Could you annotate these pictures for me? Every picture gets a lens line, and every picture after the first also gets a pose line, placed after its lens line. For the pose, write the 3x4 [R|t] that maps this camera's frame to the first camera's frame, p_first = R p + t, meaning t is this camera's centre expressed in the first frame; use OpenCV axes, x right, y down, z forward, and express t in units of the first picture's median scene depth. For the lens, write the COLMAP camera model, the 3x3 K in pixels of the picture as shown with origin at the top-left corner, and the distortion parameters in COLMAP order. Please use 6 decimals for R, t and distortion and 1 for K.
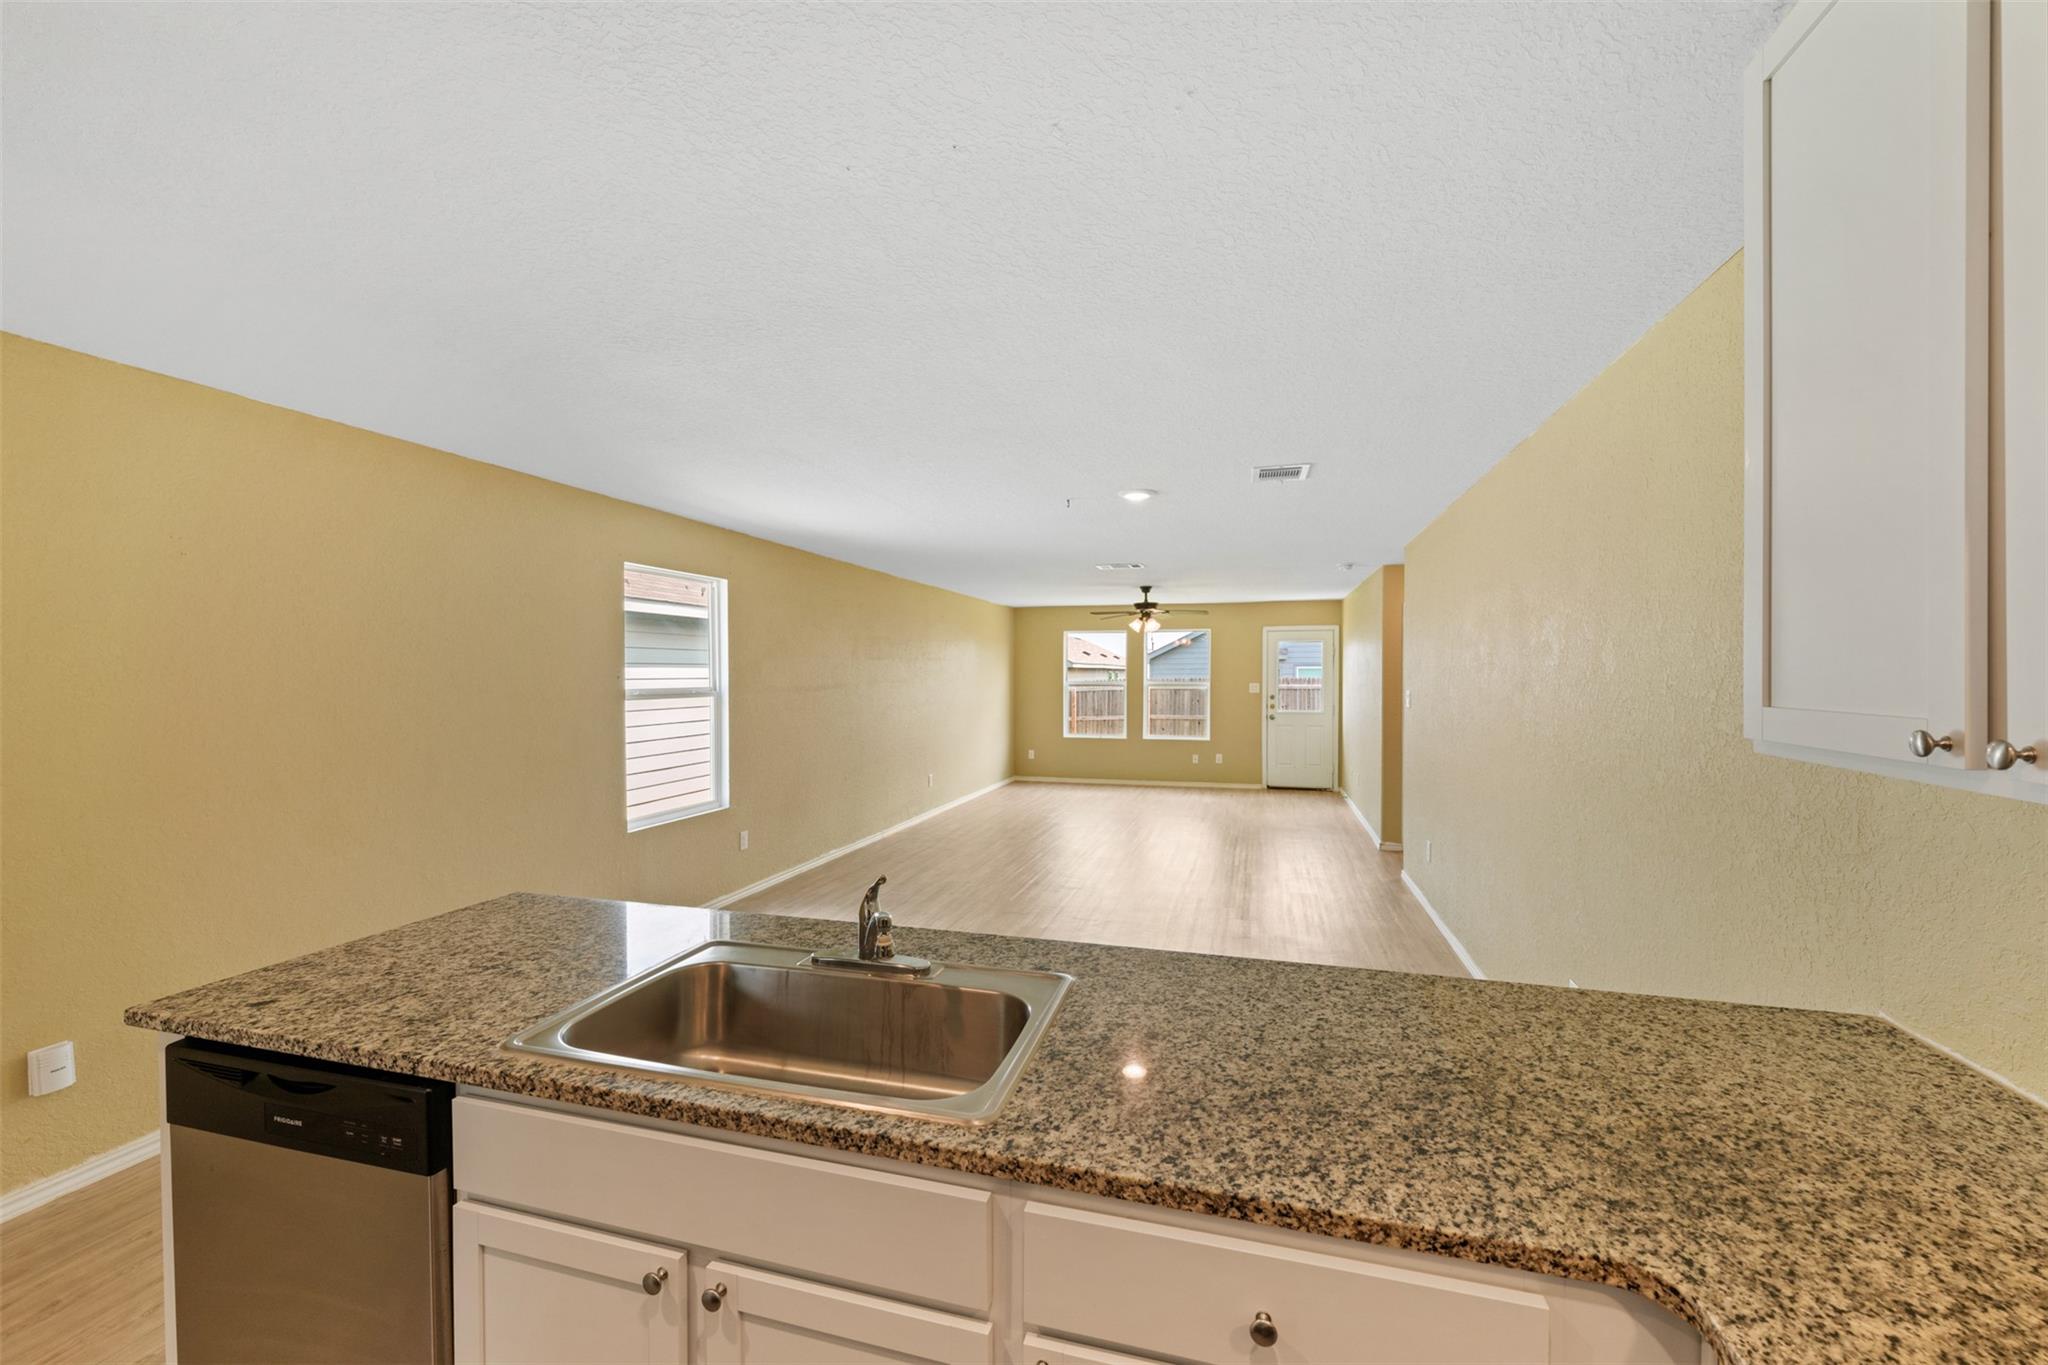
lens RADIAL K [[808.5, 0, 1035.3], [0, 808.5, 674.3], [0, 0, 1]] dist [-0.001785, -0.000212]
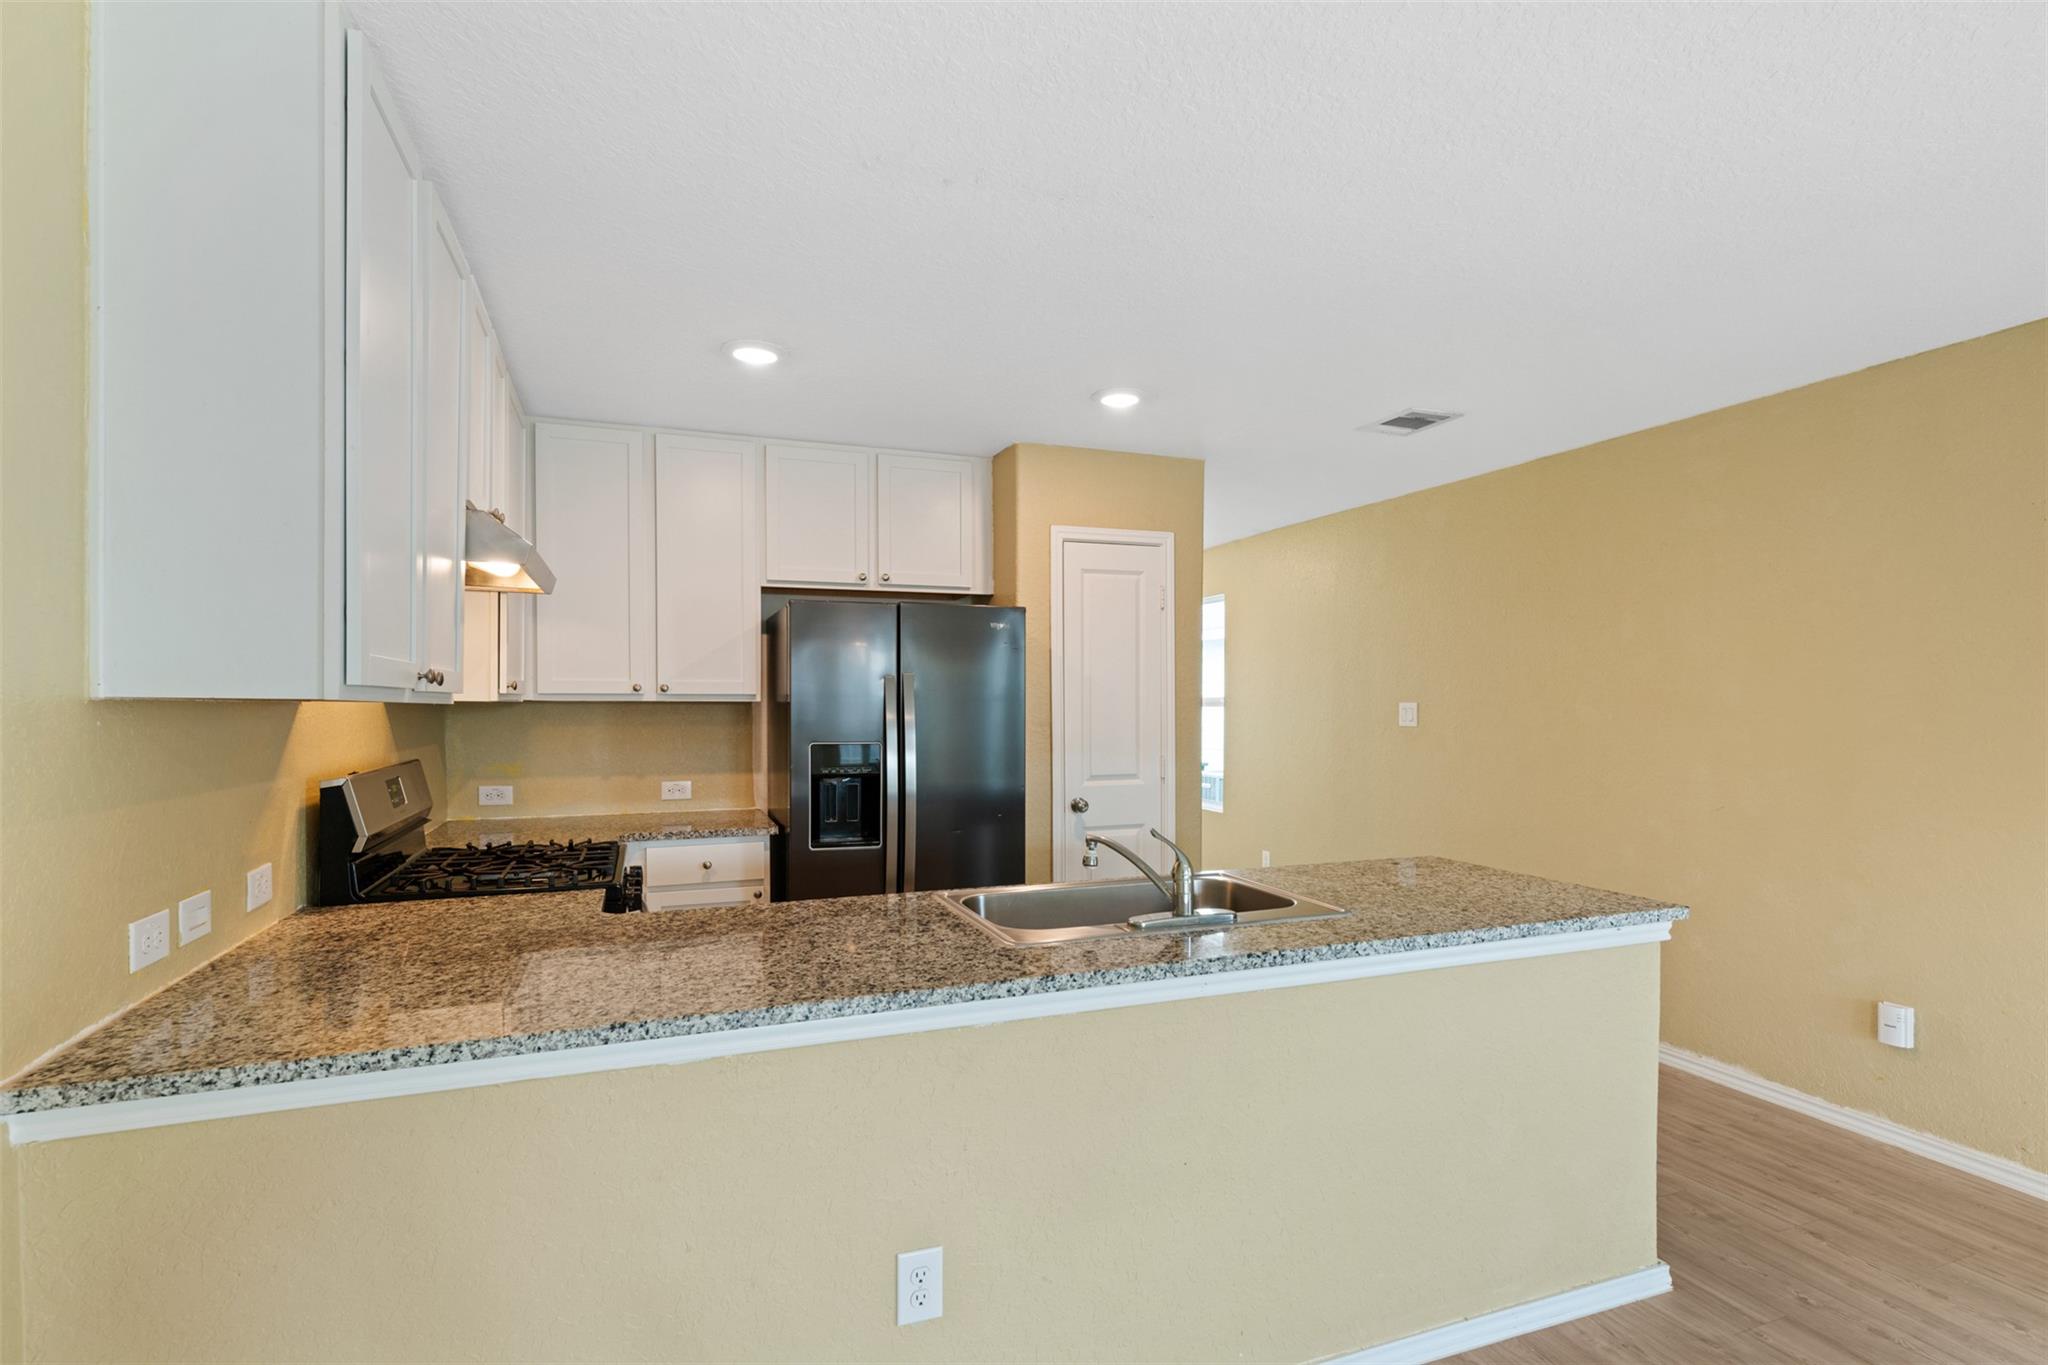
lens RADIAL K [[990.0, 0, 1019.9], [0, 990.0, 702.4], [0, 0, 1]] dist [-0.003748, 0.000279]
pose [[-0.812648, 0.000057, -0.582755, 0.126684], [-0.003627, 0.999980, 0.005157, 0.012349], [0.582743, 0.006304, -0.812632, 0.339864]]
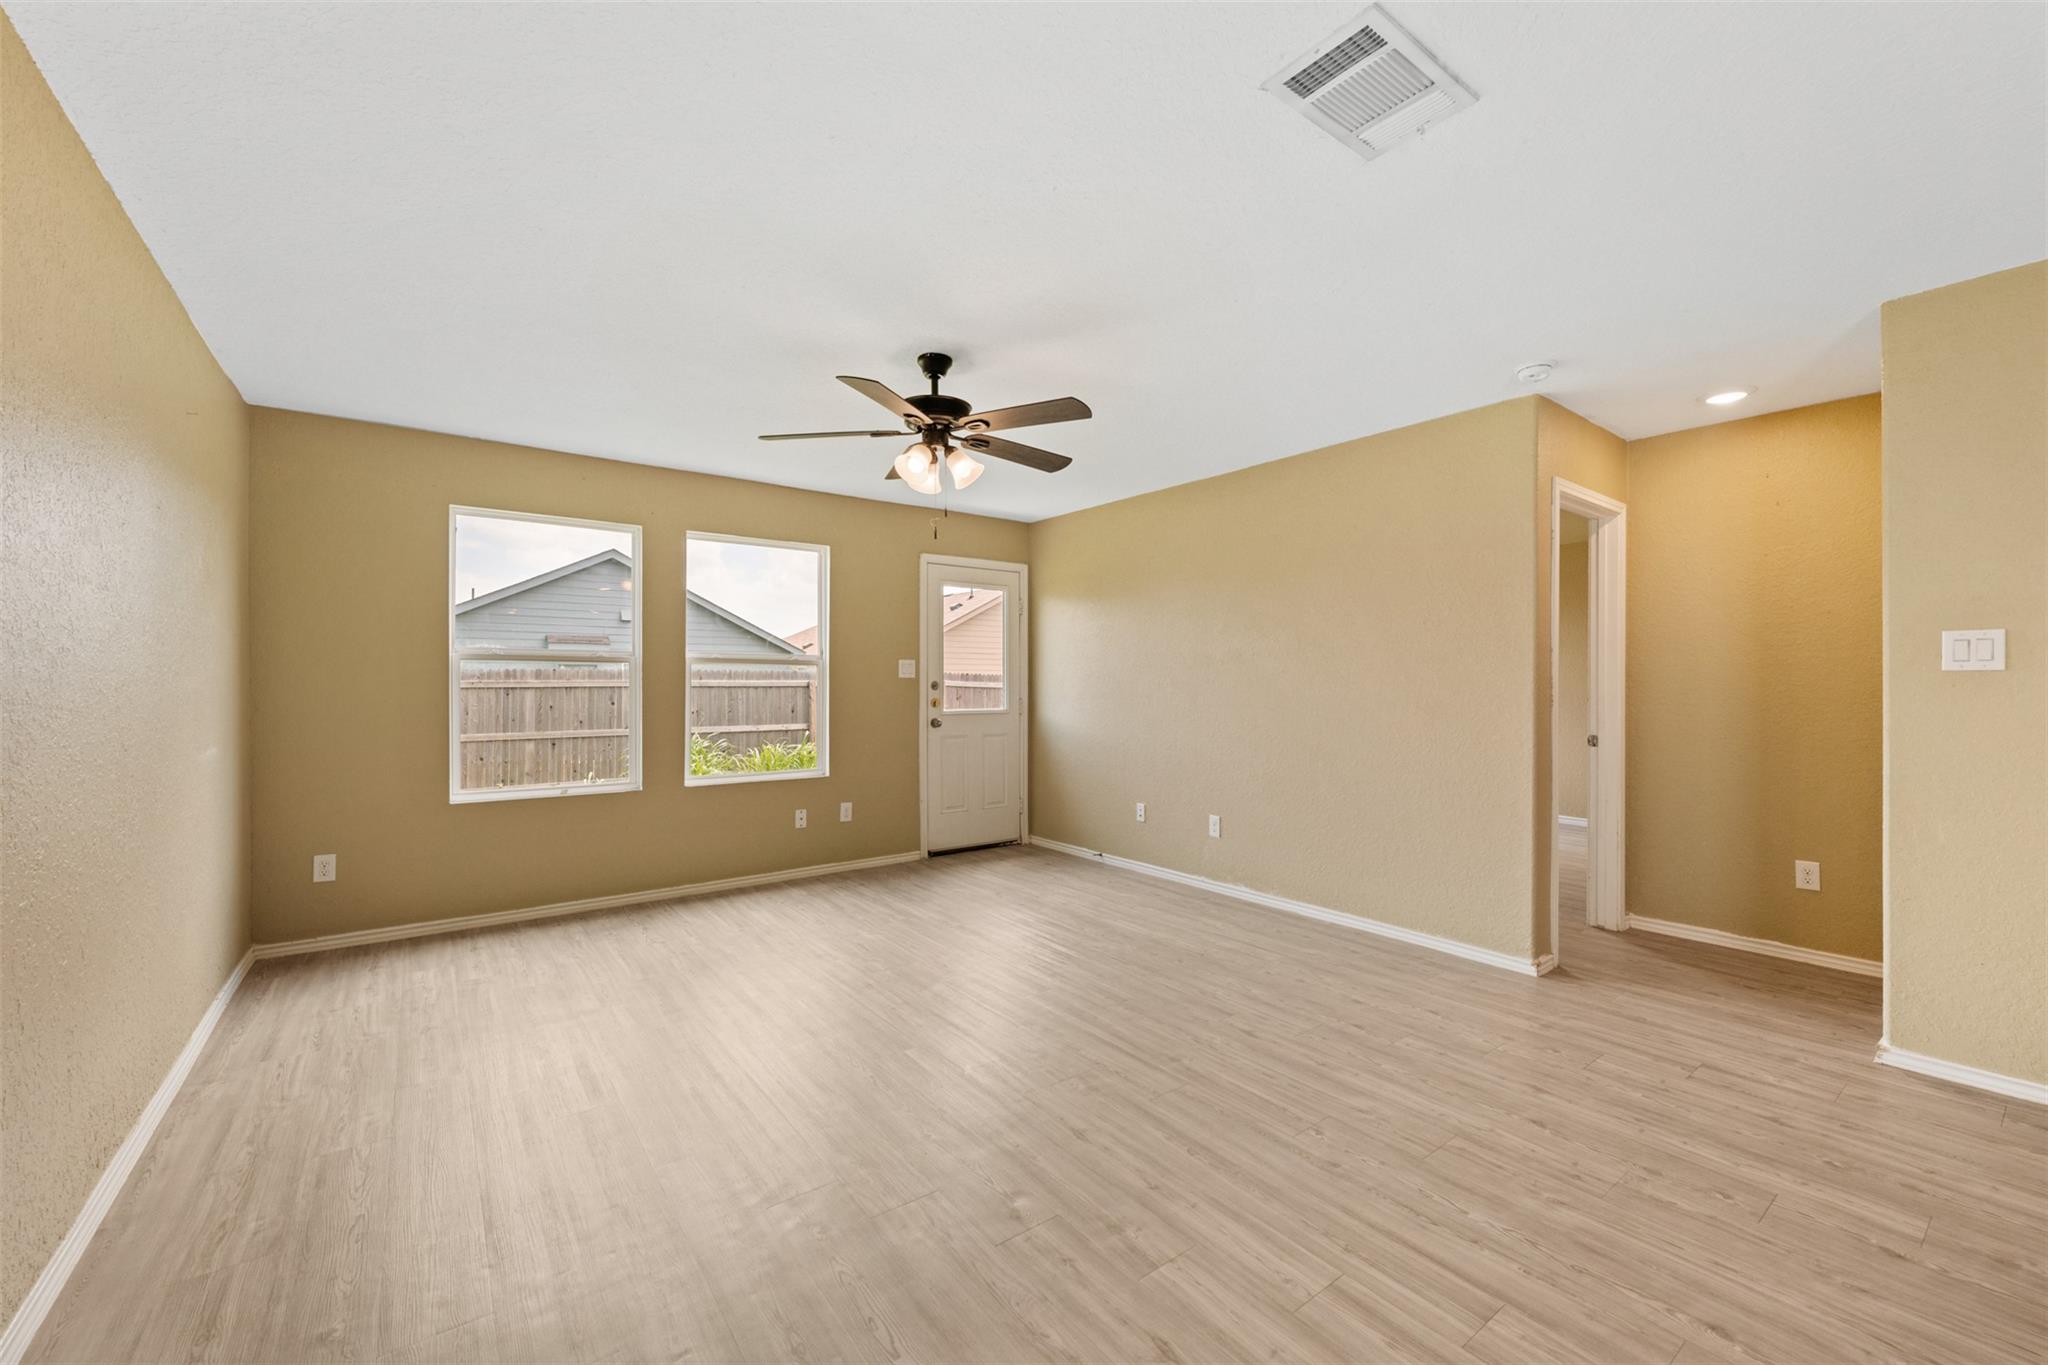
lens RADIAL K [[808.5, 0, 1021.8], [0, 808.5, 683.1], [0, 0, 1]] dist [-0.001785, -0.000212]
pose [[0.615799, 0.000669, 0.787903, -0.109194], [0.000447, 0.999999, -0.001198, 0.031331], [-0.787903, 0.001090, 0.615799, 0.716000]]
